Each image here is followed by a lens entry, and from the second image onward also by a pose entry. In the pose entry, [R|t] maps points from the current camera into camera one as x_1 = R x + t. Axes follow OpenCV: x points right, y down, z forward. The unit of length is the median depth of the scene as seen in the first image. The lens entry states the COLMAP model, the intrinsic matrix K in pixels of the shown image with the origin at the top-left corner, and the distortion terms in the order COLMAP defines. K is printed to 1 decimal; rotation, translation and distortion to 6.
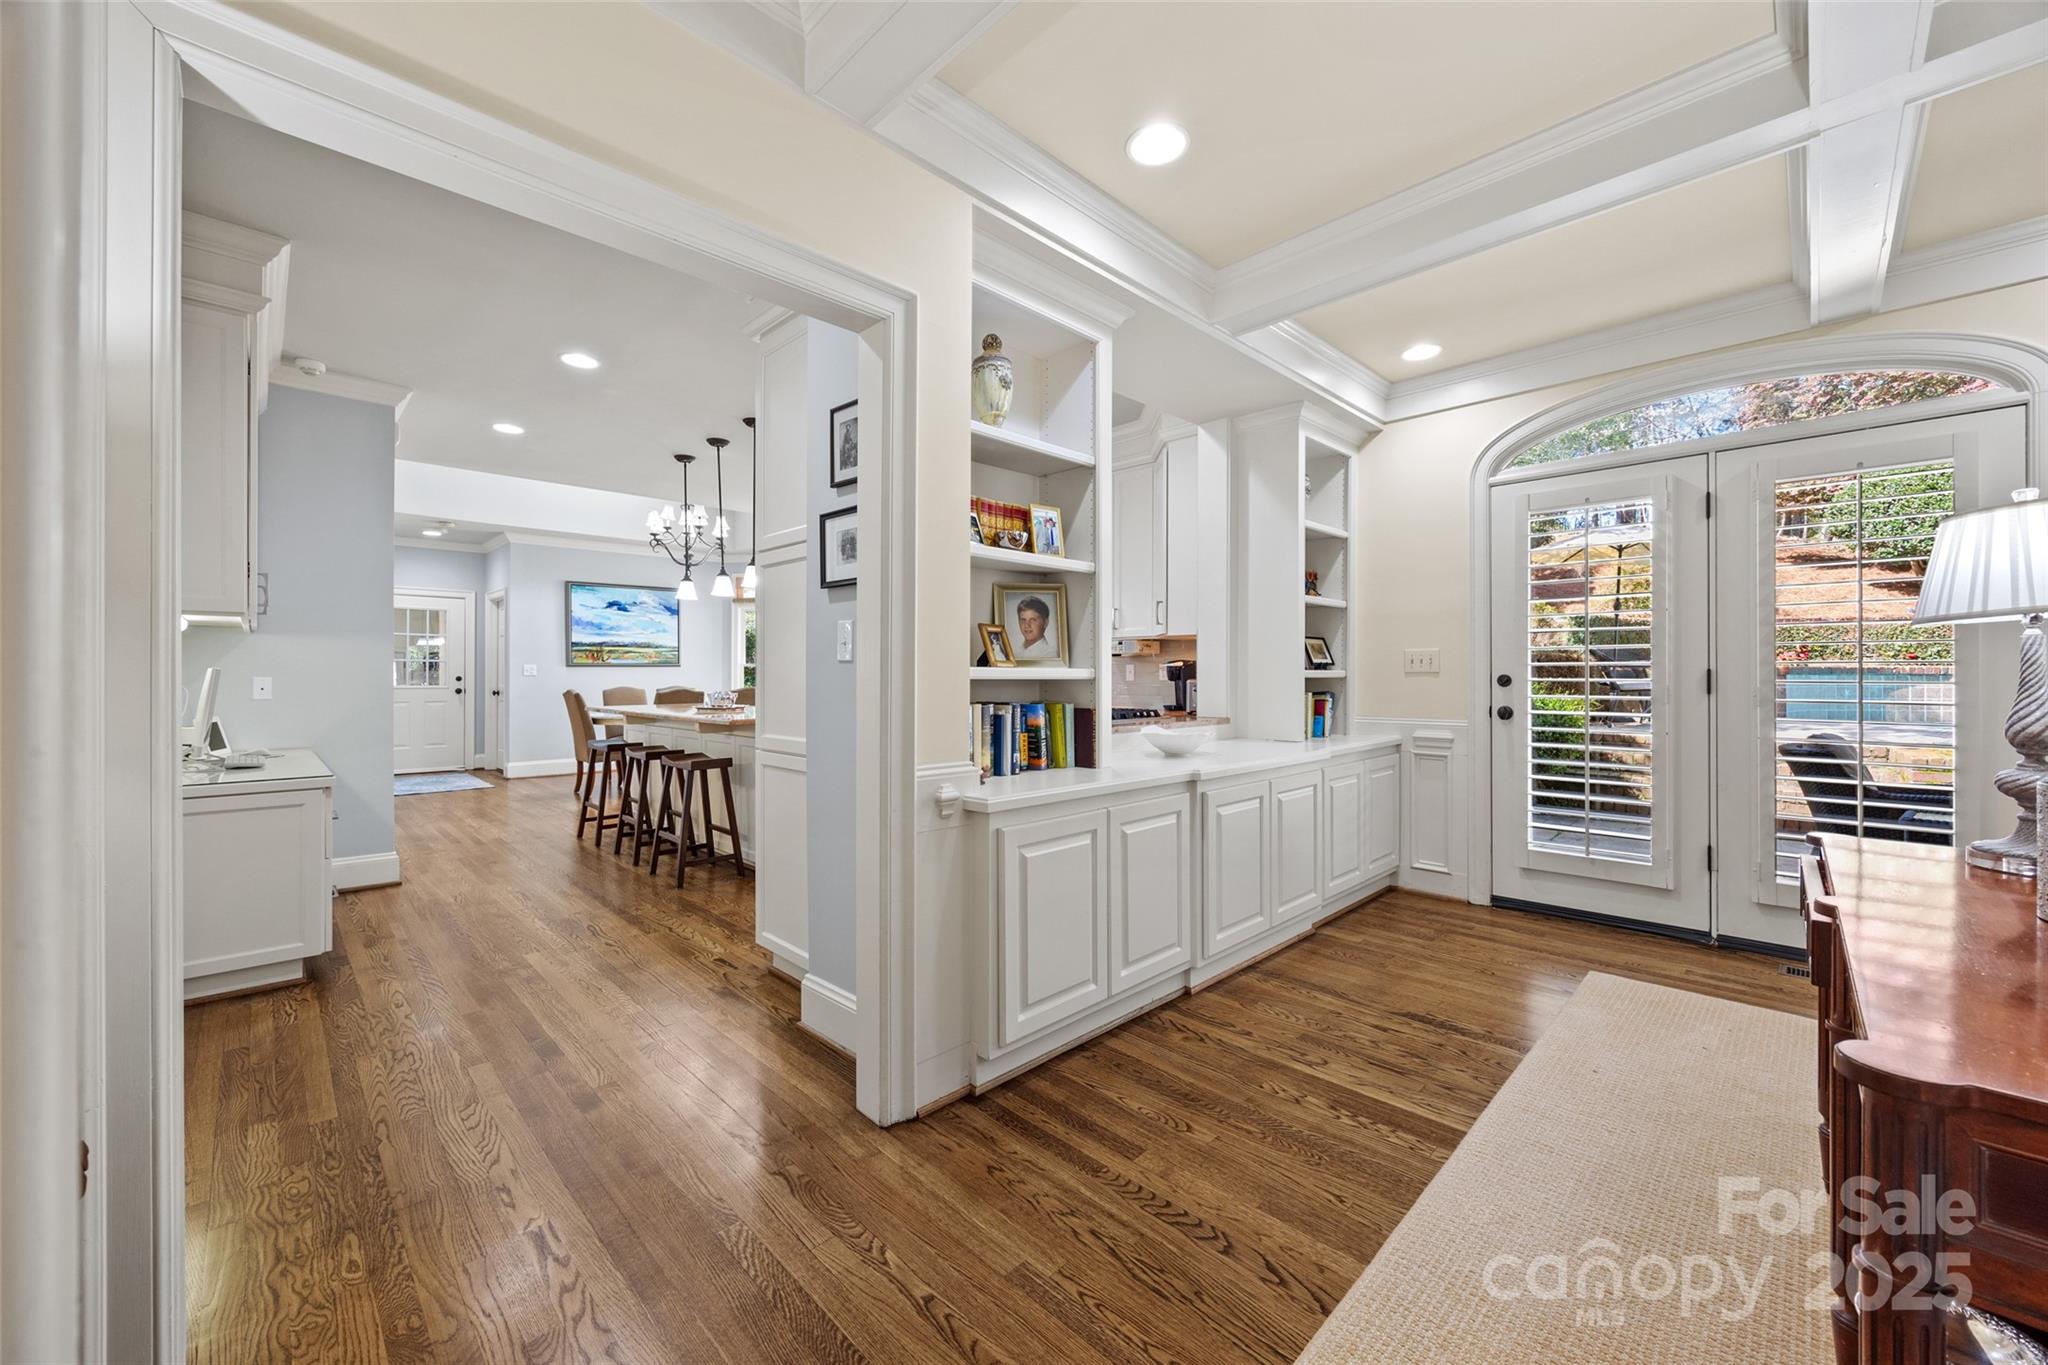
lens RADIAL K [[780.0, 0, 1027.7], [0, 780.0, 674.3], [0, 0, 1]] dist [0.000519, 0.000191]
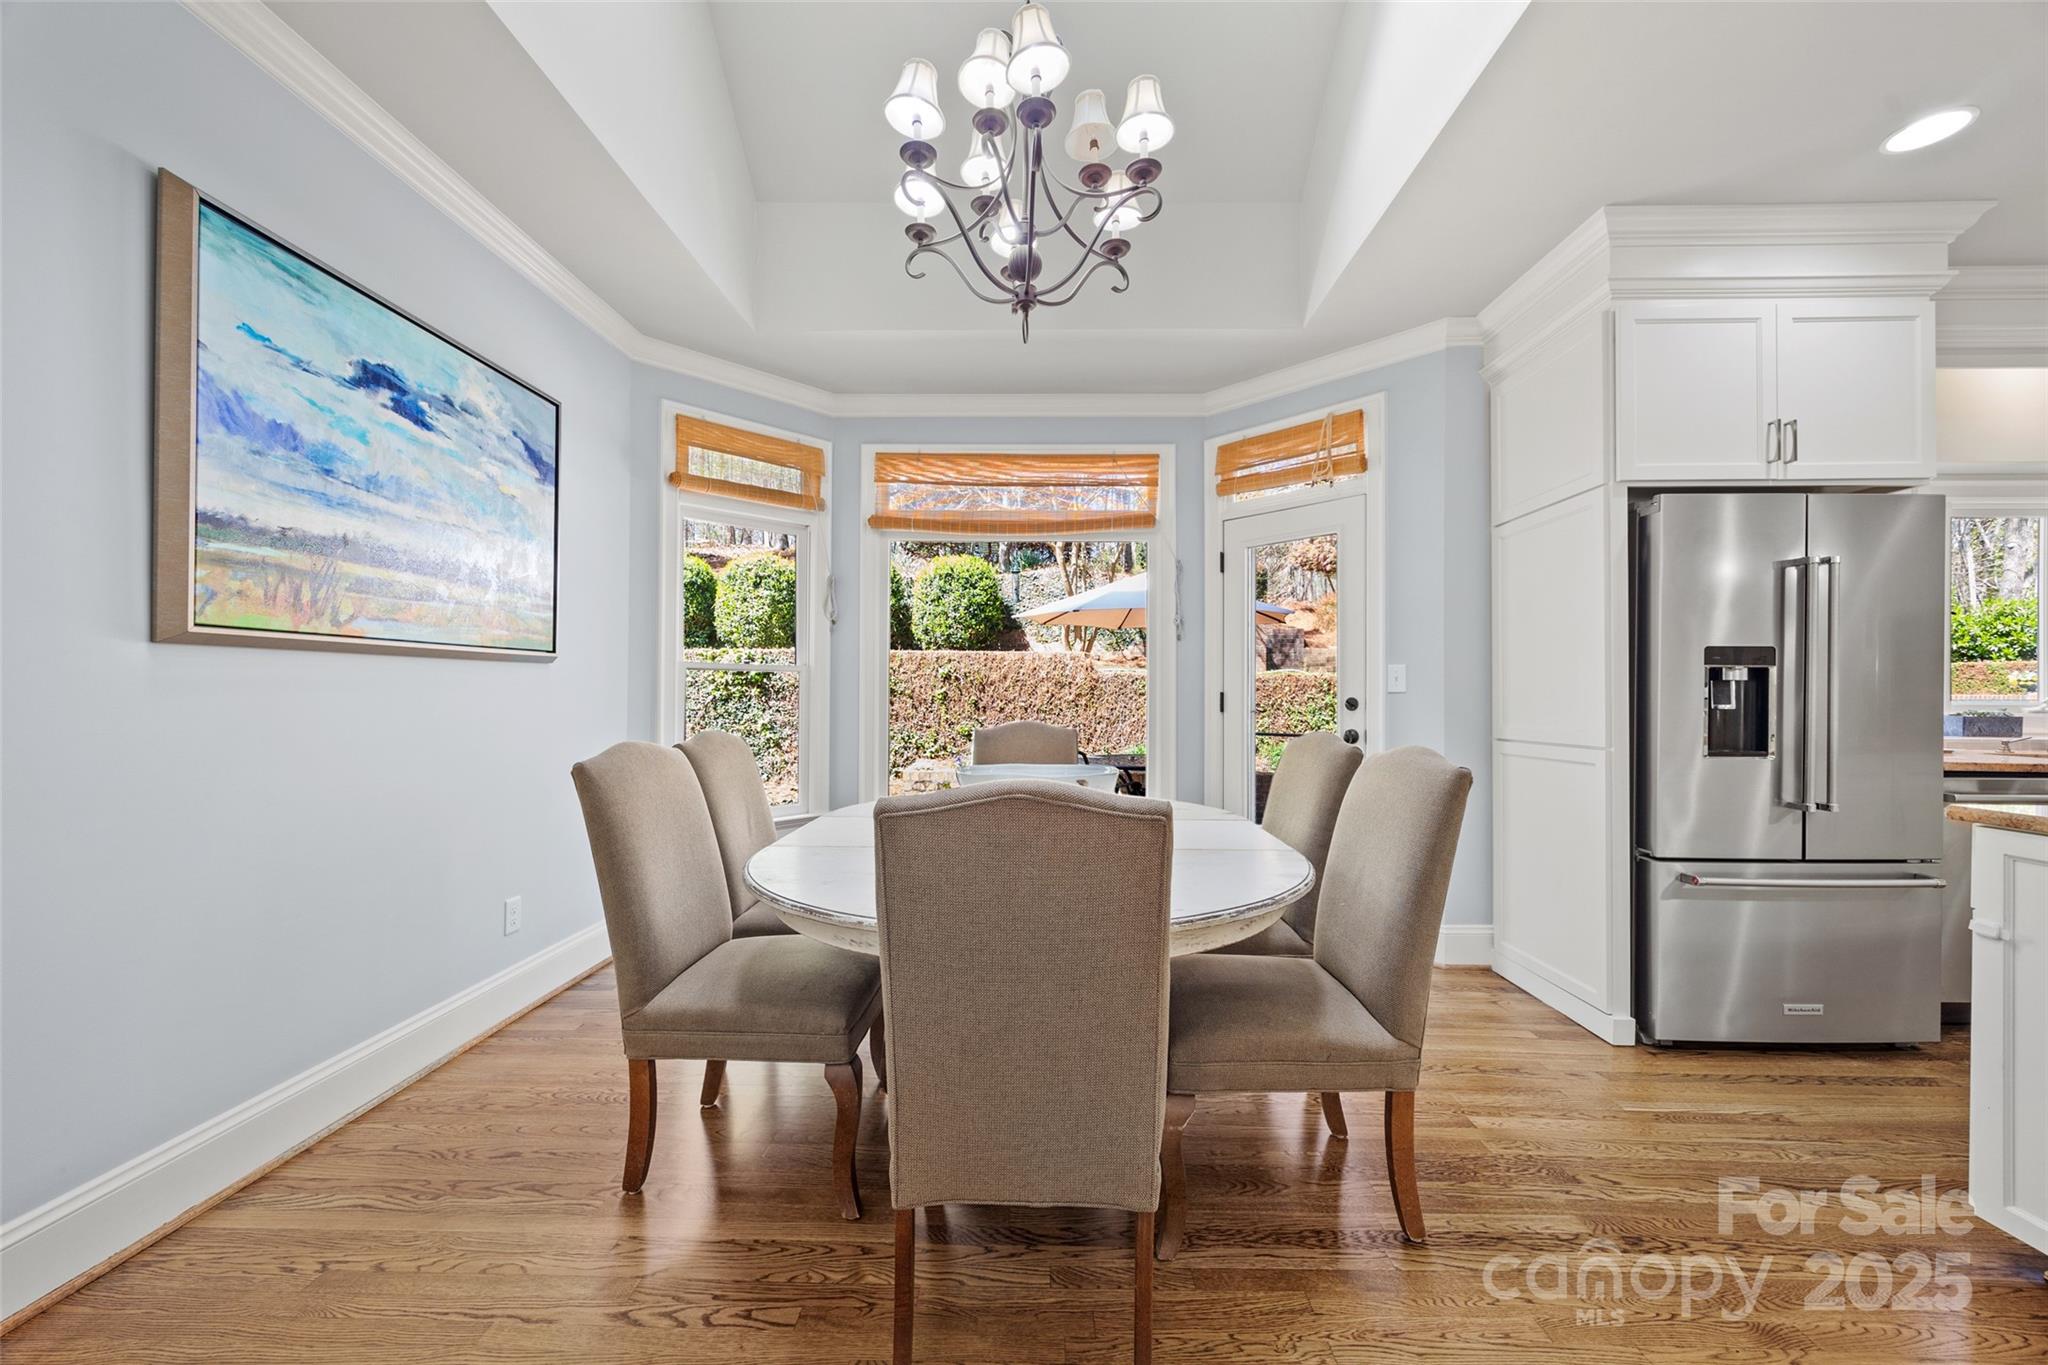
lens RADIAL K [[780.0, 0, 1025.6], [0, 780.0, 686.9], [0, 0, 1]] dist [0.000519, 0.000191]
pose [[0.726251, 0.005549, 0.687408, -0.563313], [0.000938, 0.999958, -0.009063, 0.002566], [-0.687429, 0.007227, 0.726215, 0.722880]]
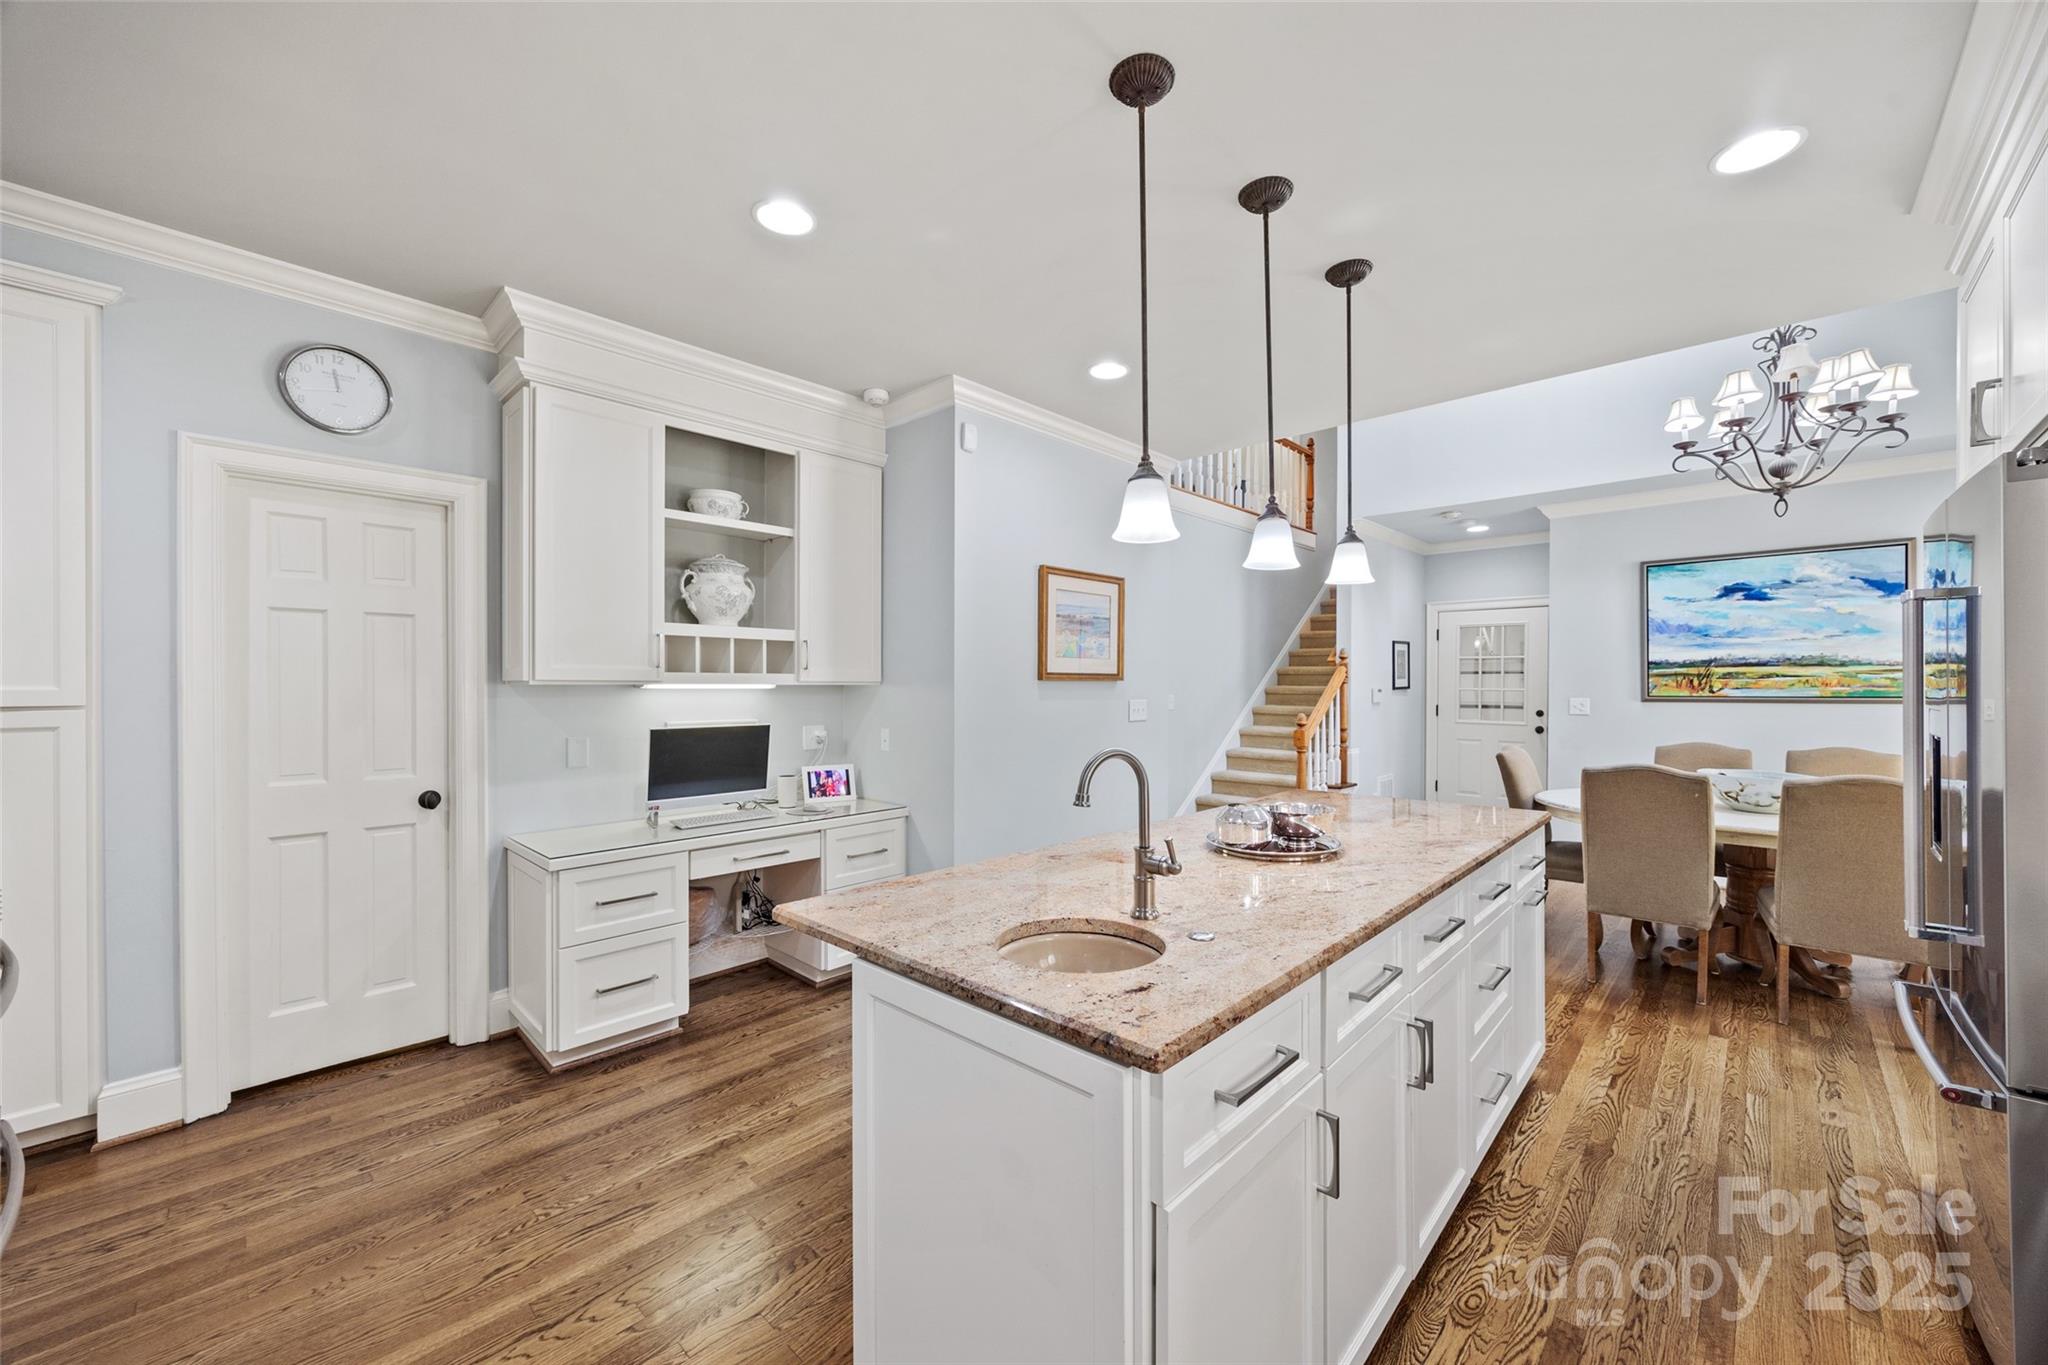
lens RADIAL K [[780.0, 0, 1024.2], [0, 780.0, 687.7], [0, 0, 1]] dist [0.000519, 0.000191]
pose [[0.019229, 0.003584, -0.999809, 0.013333], [0.000568, 0.999993, 0.003596, -0.023062], [0.999815, -0.000638, 0.019227, 0.497379]]
